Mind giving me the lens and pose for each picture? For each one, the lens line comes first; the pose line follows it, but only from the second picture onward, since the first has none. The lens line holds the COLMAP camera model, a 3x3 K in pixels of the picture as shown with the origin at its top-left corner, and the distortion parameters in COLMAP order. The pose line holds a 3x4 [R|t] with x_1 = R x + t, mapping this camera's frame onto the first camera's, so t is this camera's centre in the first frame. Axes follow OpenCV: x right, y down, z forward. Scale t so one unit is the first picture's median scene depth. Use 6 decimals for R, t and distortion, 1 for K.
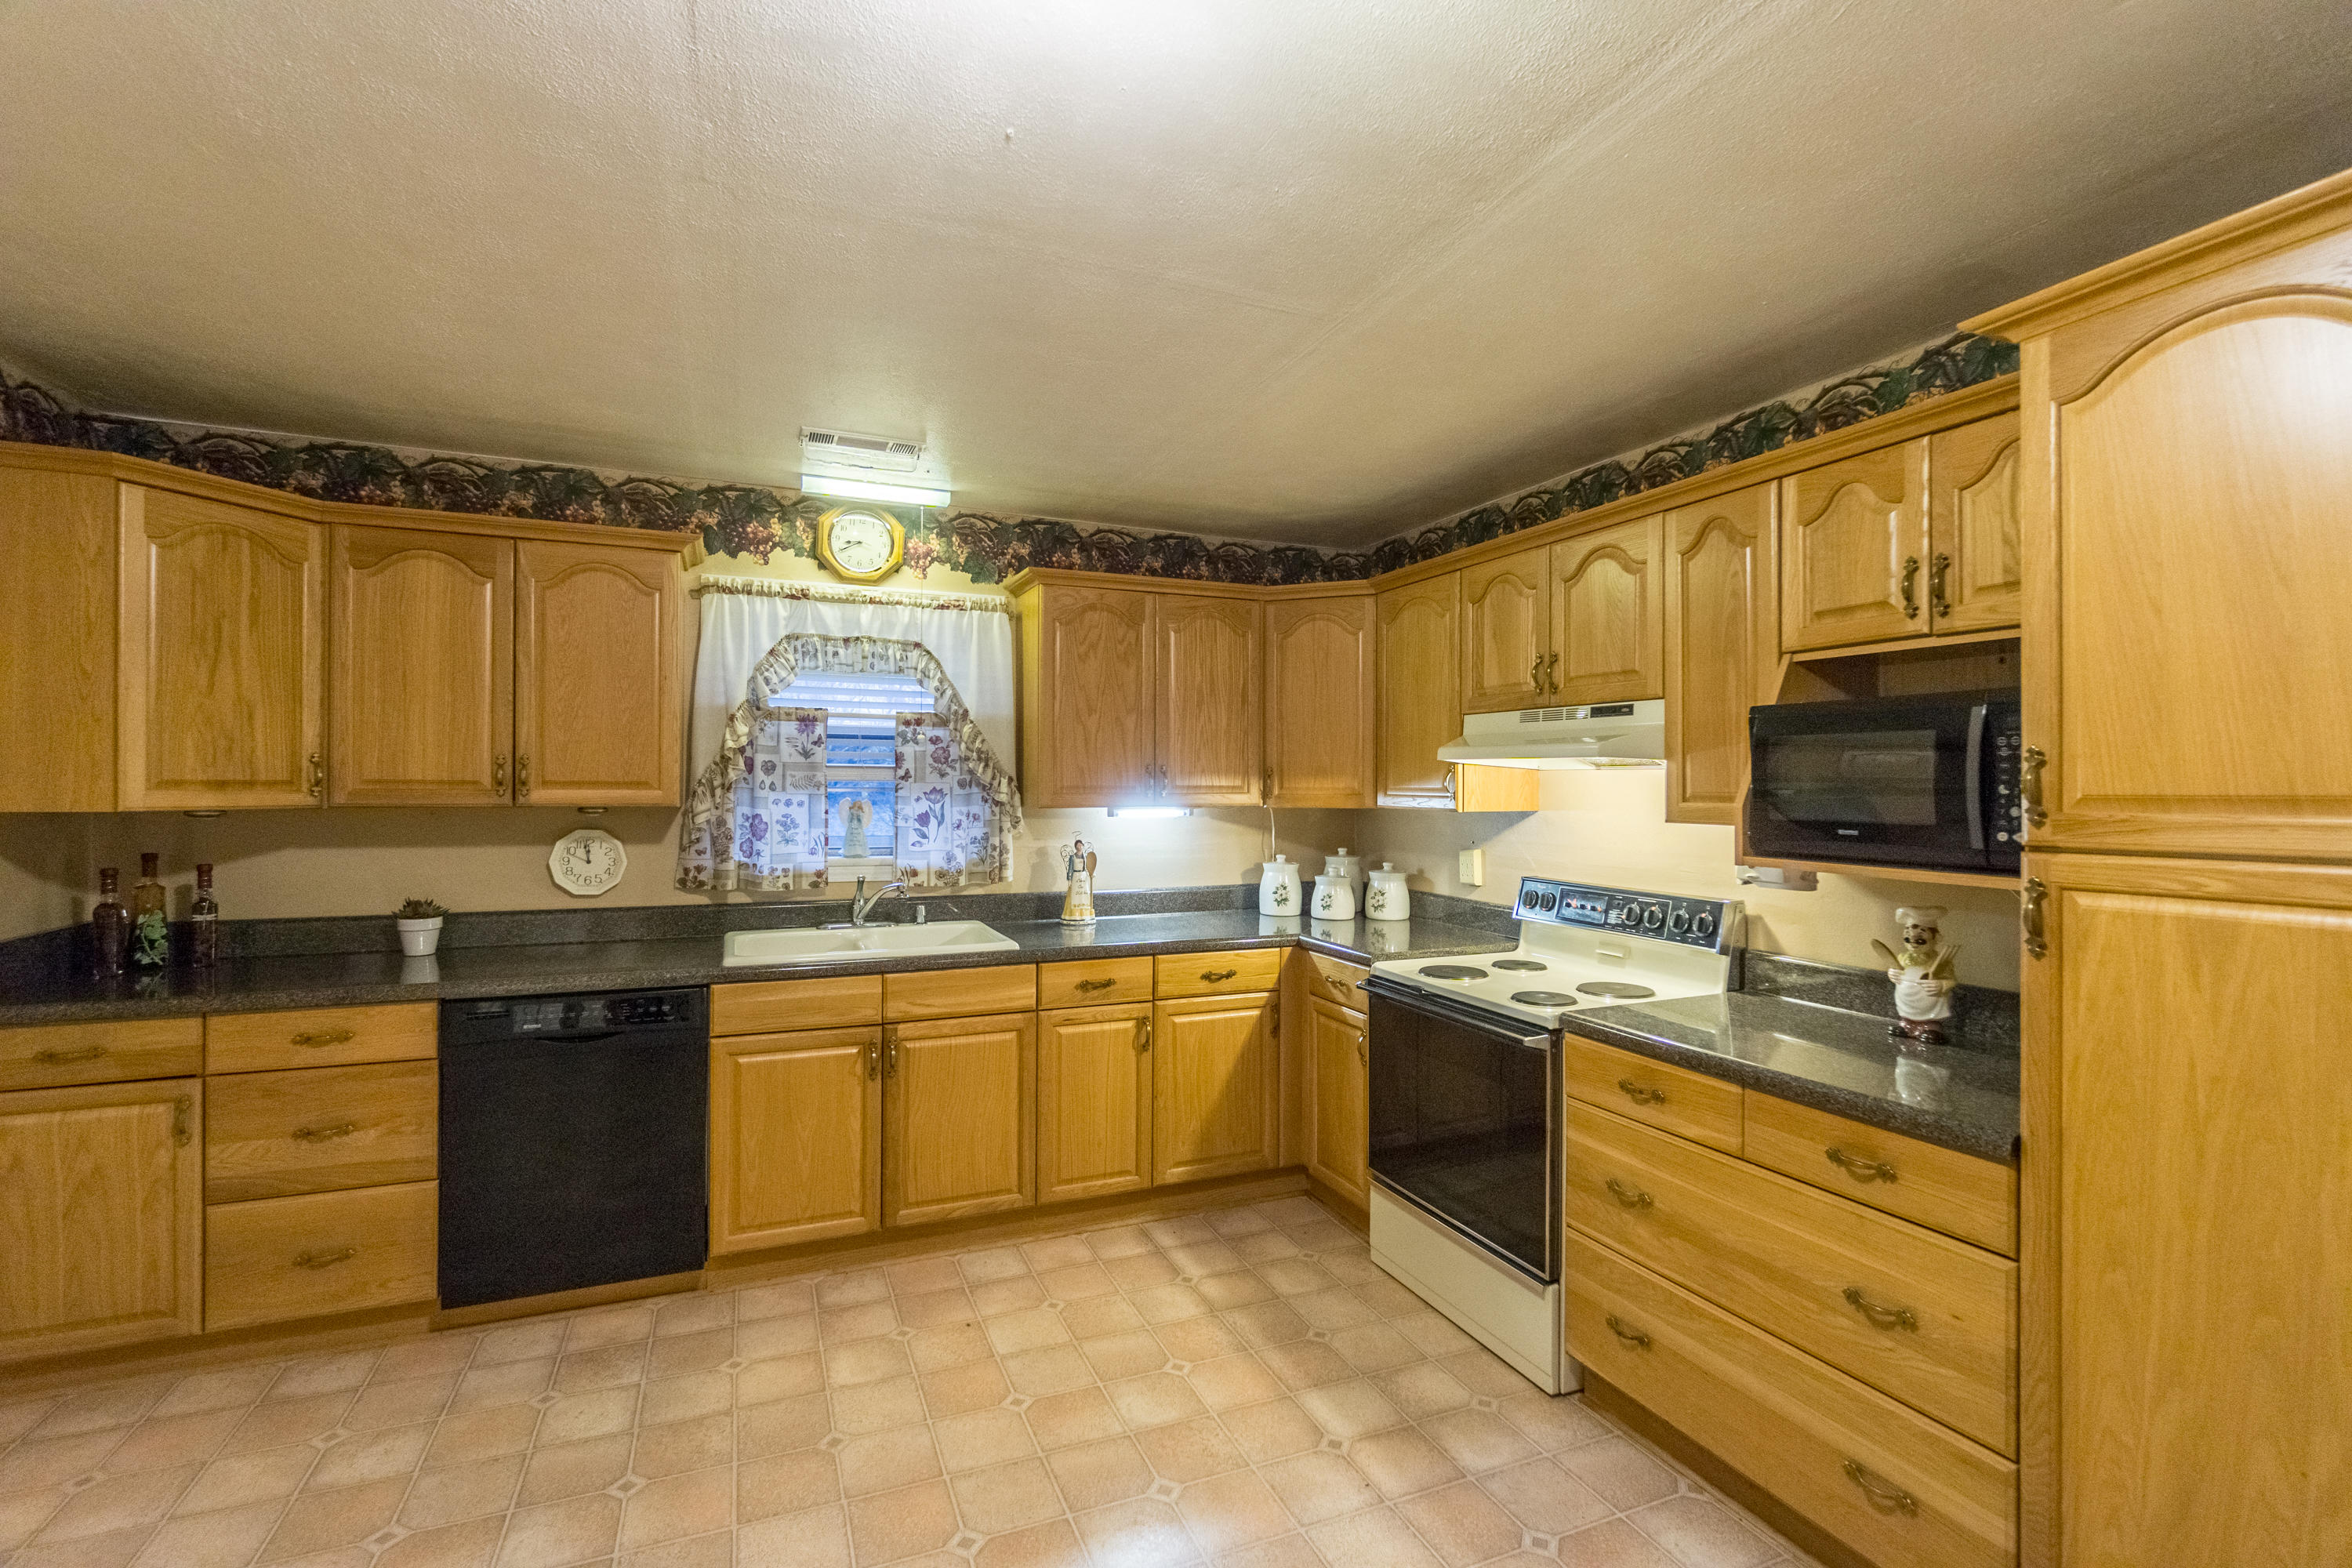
lens RADIAL K [[1057.3, 0, 1173.7], [0, 1057.3, 813.4], [0, 0, 1]] dist [-0.003390, -0.000023]
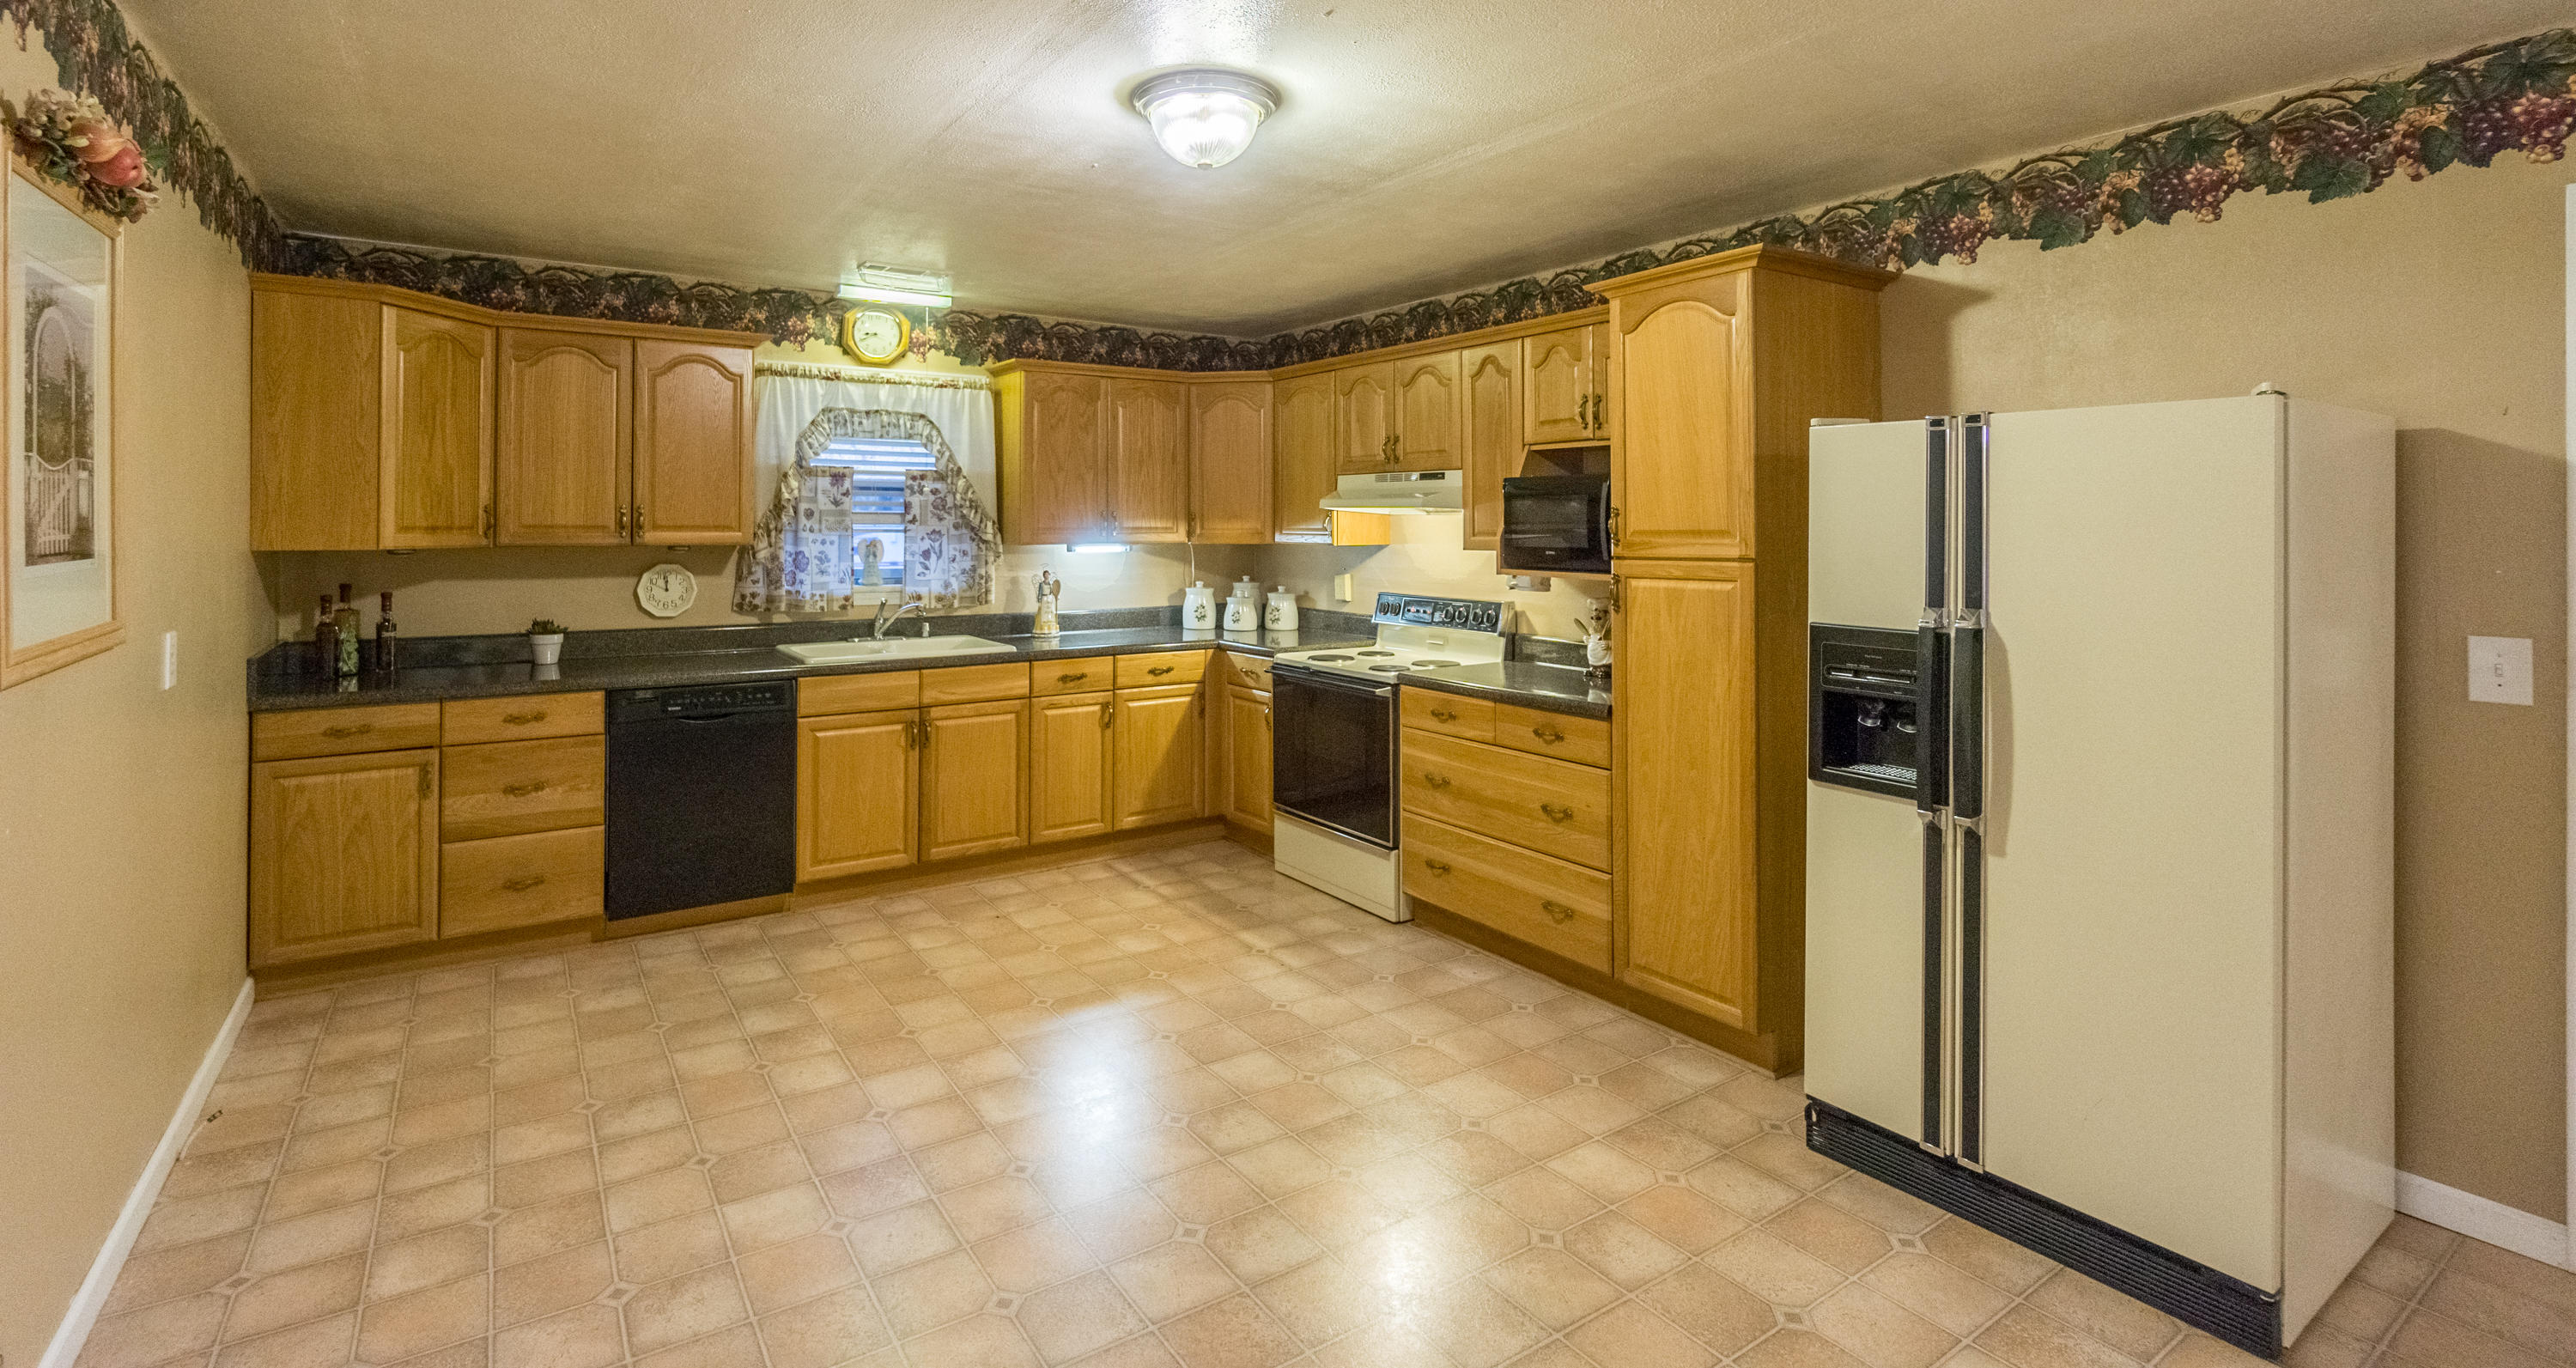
lens RADIAL K [[1140.8, 0, 1288.0], [0, 1140.8, 684.0], [0, 0, 1]] dist [-0.000809, -0.000129]
pose [[0.974786, -0.034034, 0.220532, -0.138760], [0.009276, 0.993627, 0.112339, 0.011600], [-0.222950, -0.107461, 0.968889, -0.503049]]
